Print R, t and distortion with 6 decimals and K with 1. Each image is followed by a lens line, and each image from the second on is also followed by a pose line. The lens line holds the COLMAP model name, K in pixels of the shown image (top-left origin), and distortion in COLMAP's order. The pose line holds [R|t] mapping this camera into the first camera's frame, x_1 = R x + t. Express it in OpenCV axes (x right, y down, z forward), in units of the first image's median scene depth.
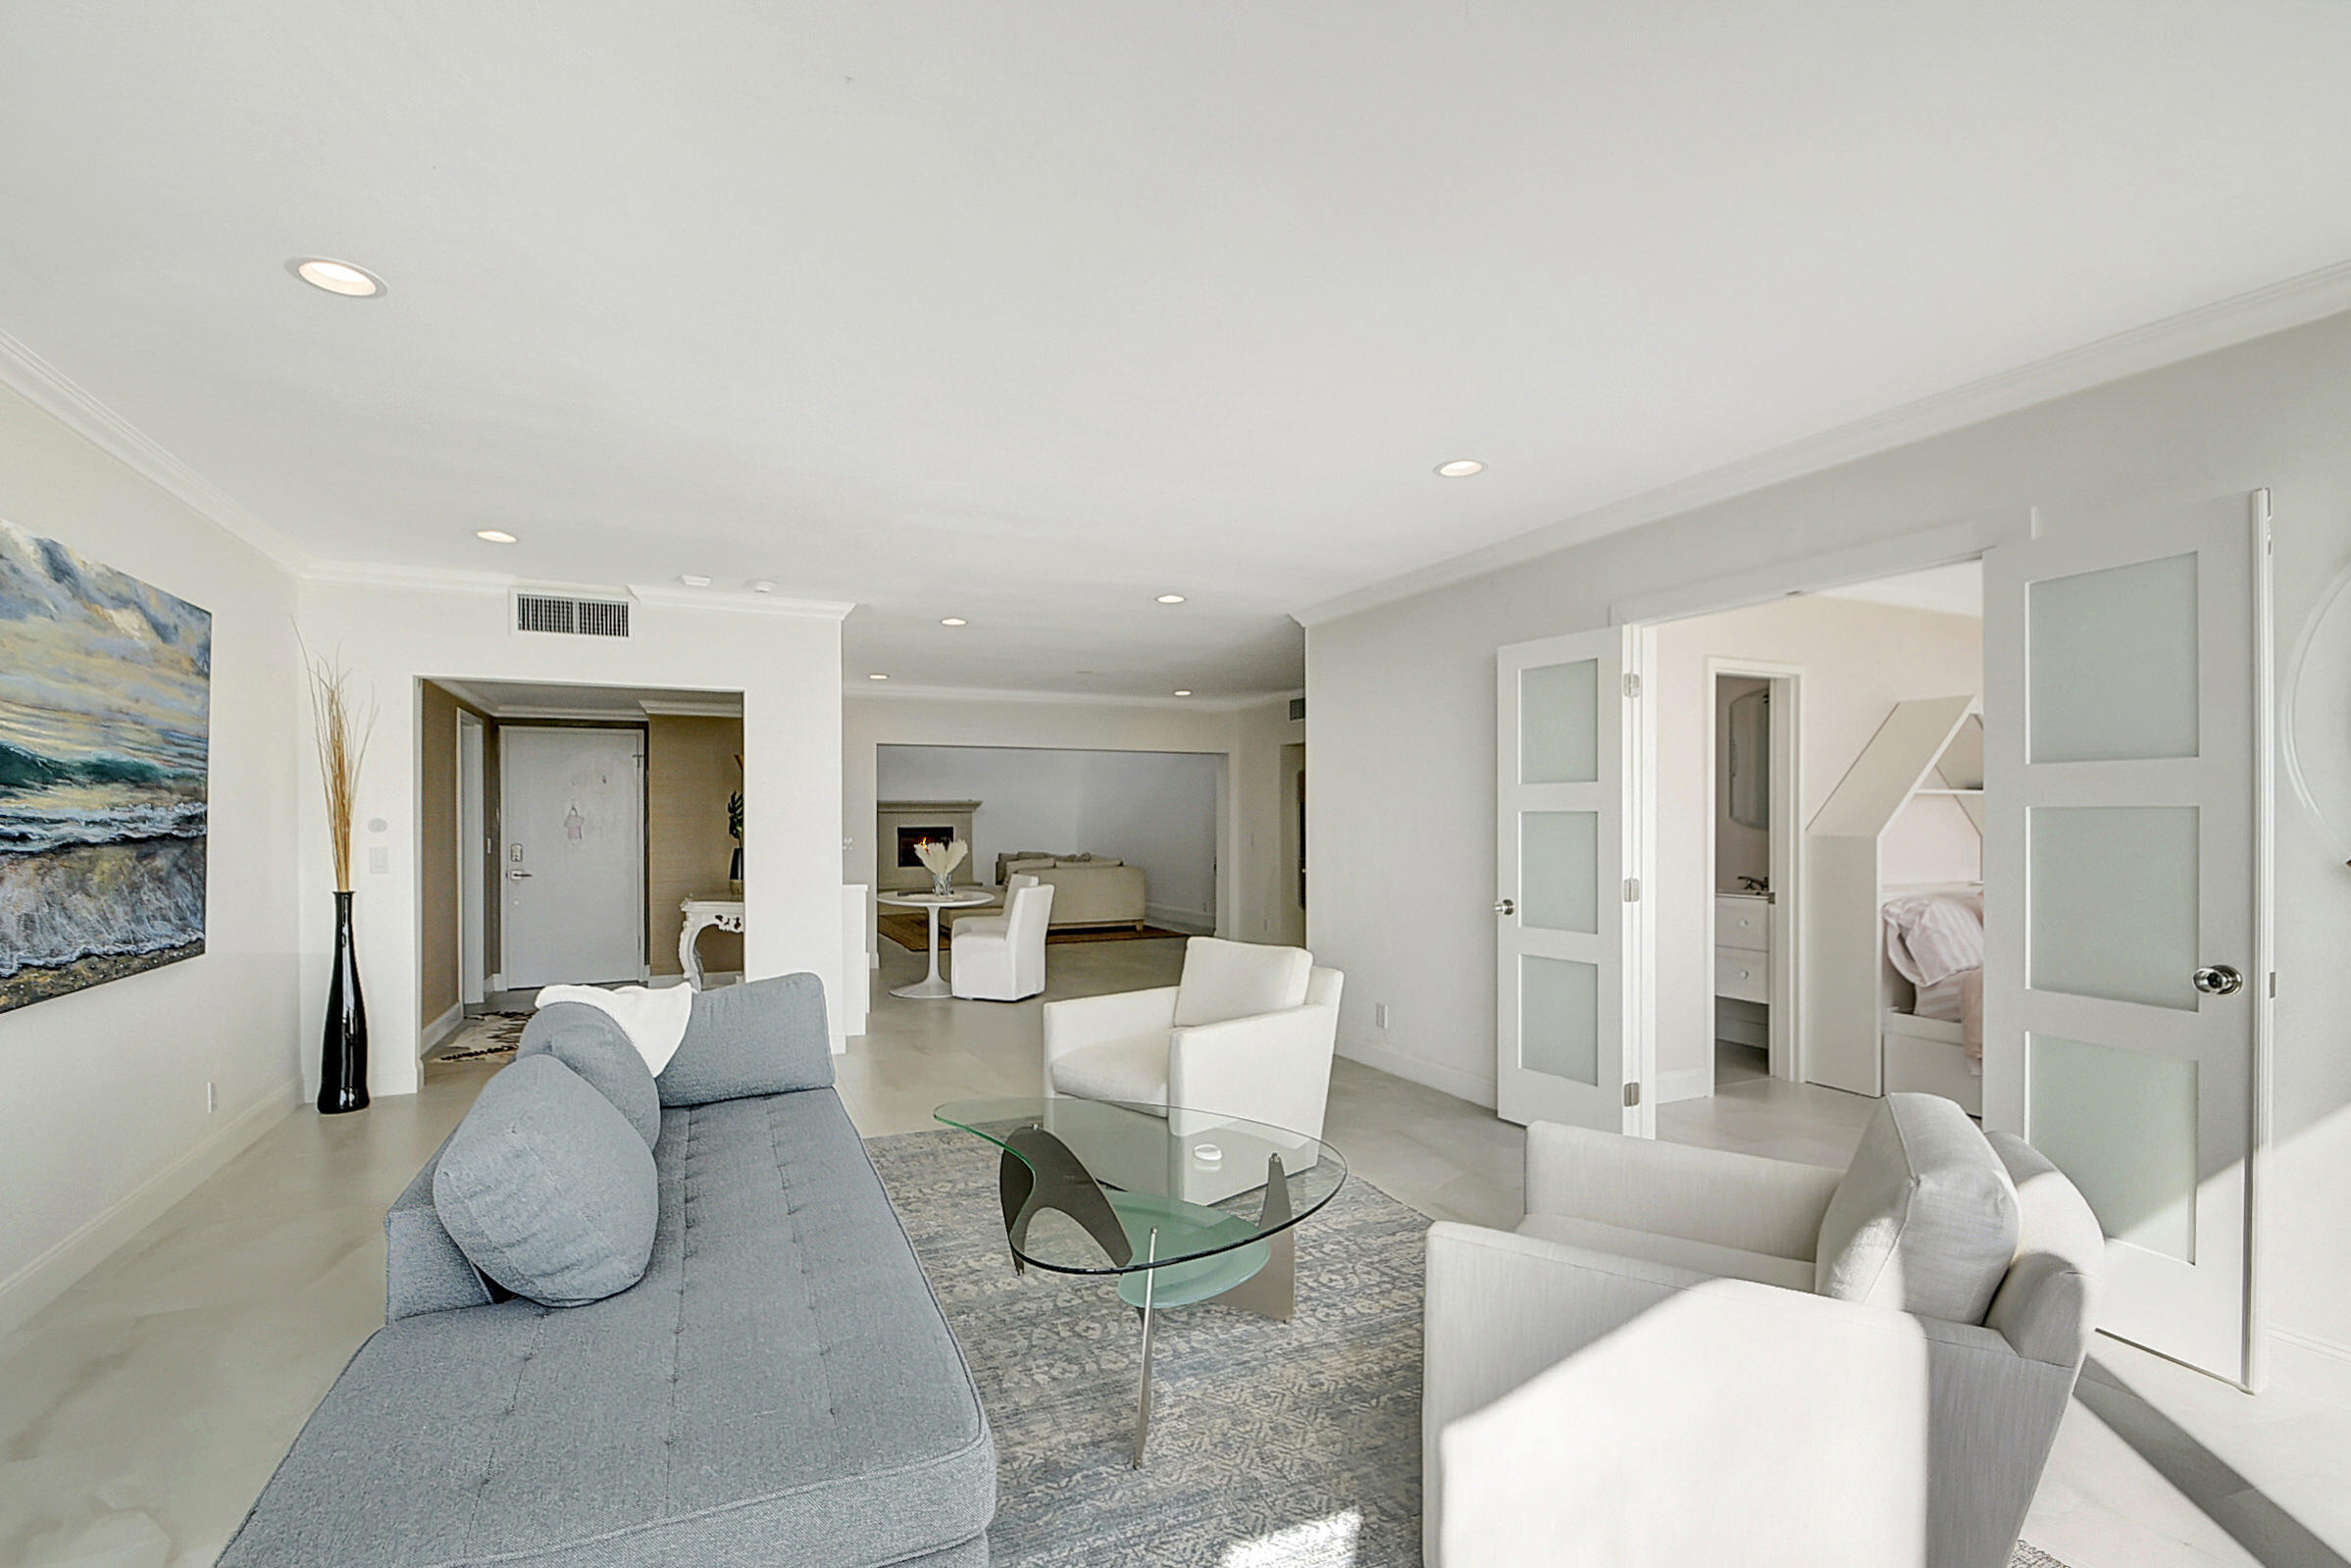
lens RADIAL K [[1047.8, 0, 1155.1], [0, 1047.8, 823.1], [0, 0, 1]] dist [0.002001, -0.000023]
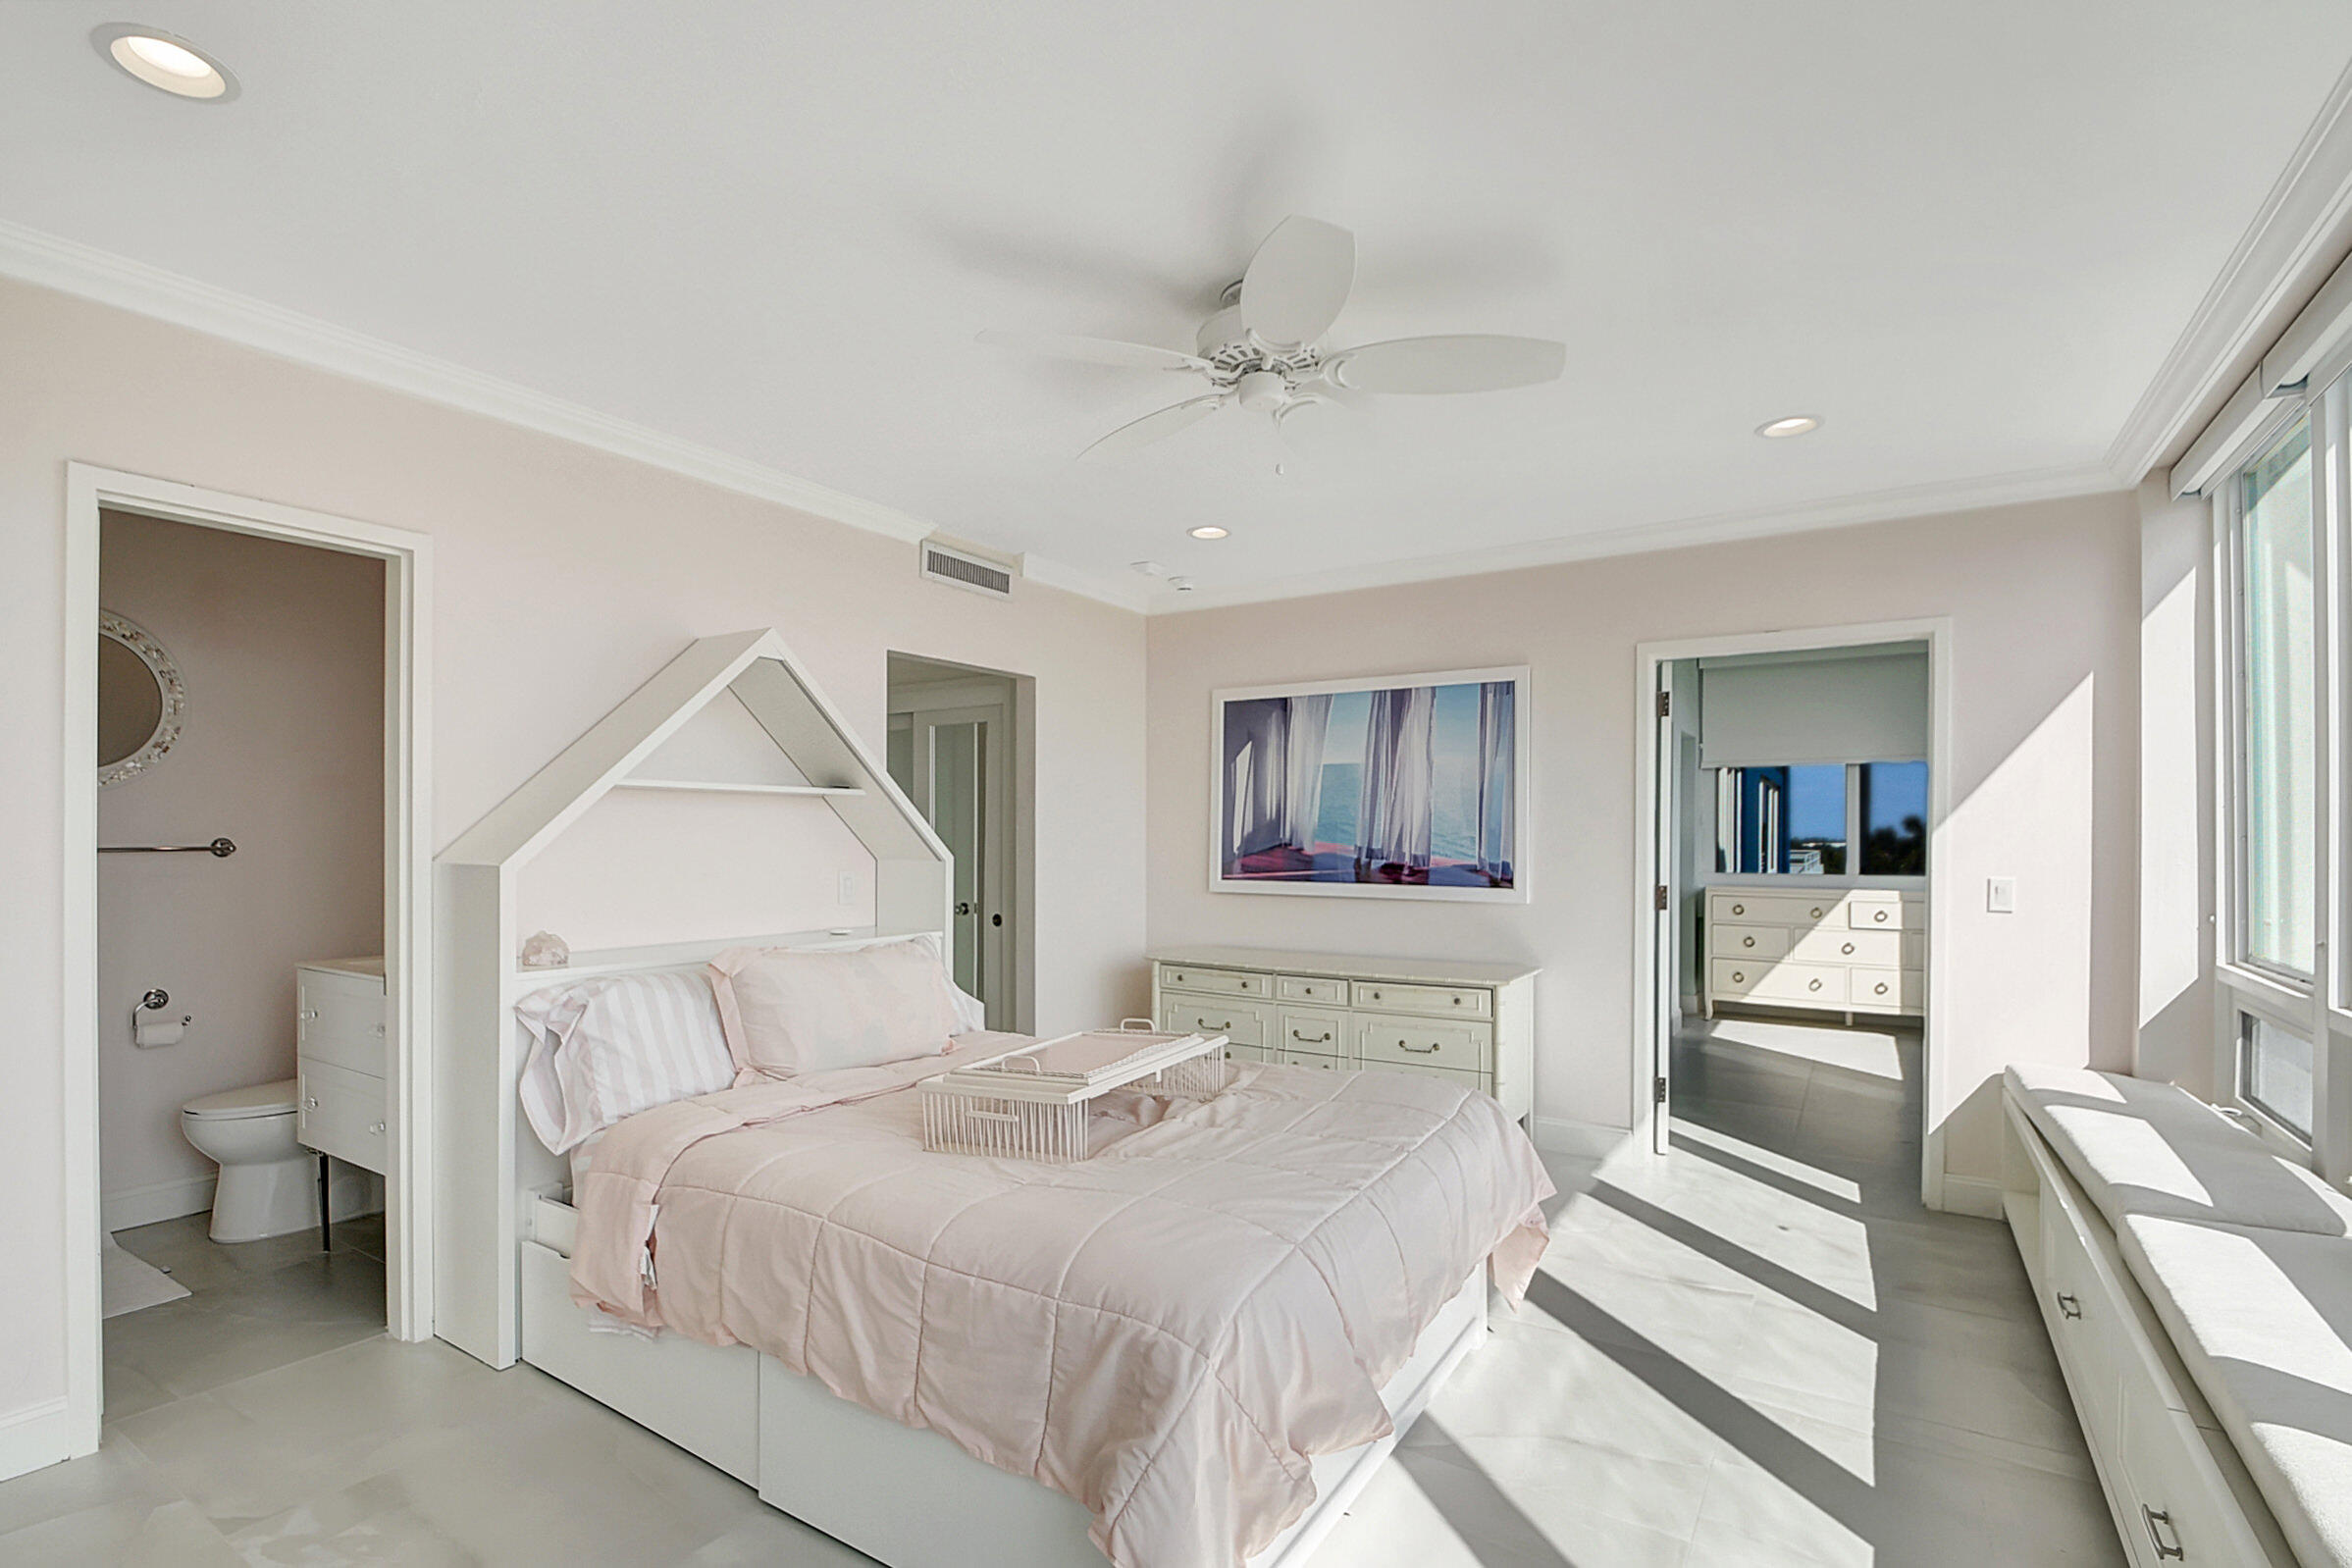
lens RADIAL K [[1089.3, 0, 1137.0], [0, 1089.3, 826.5], [0, 0, 1]] dist [0.003267, 0.000423]
pose [[0.850384, 0.004941, 0.526140, 0.657140], [0.001000, 0.999939, -0.011007, -0.000238], [-0.526162, 0.009886, 0.850327, 0.371557]]
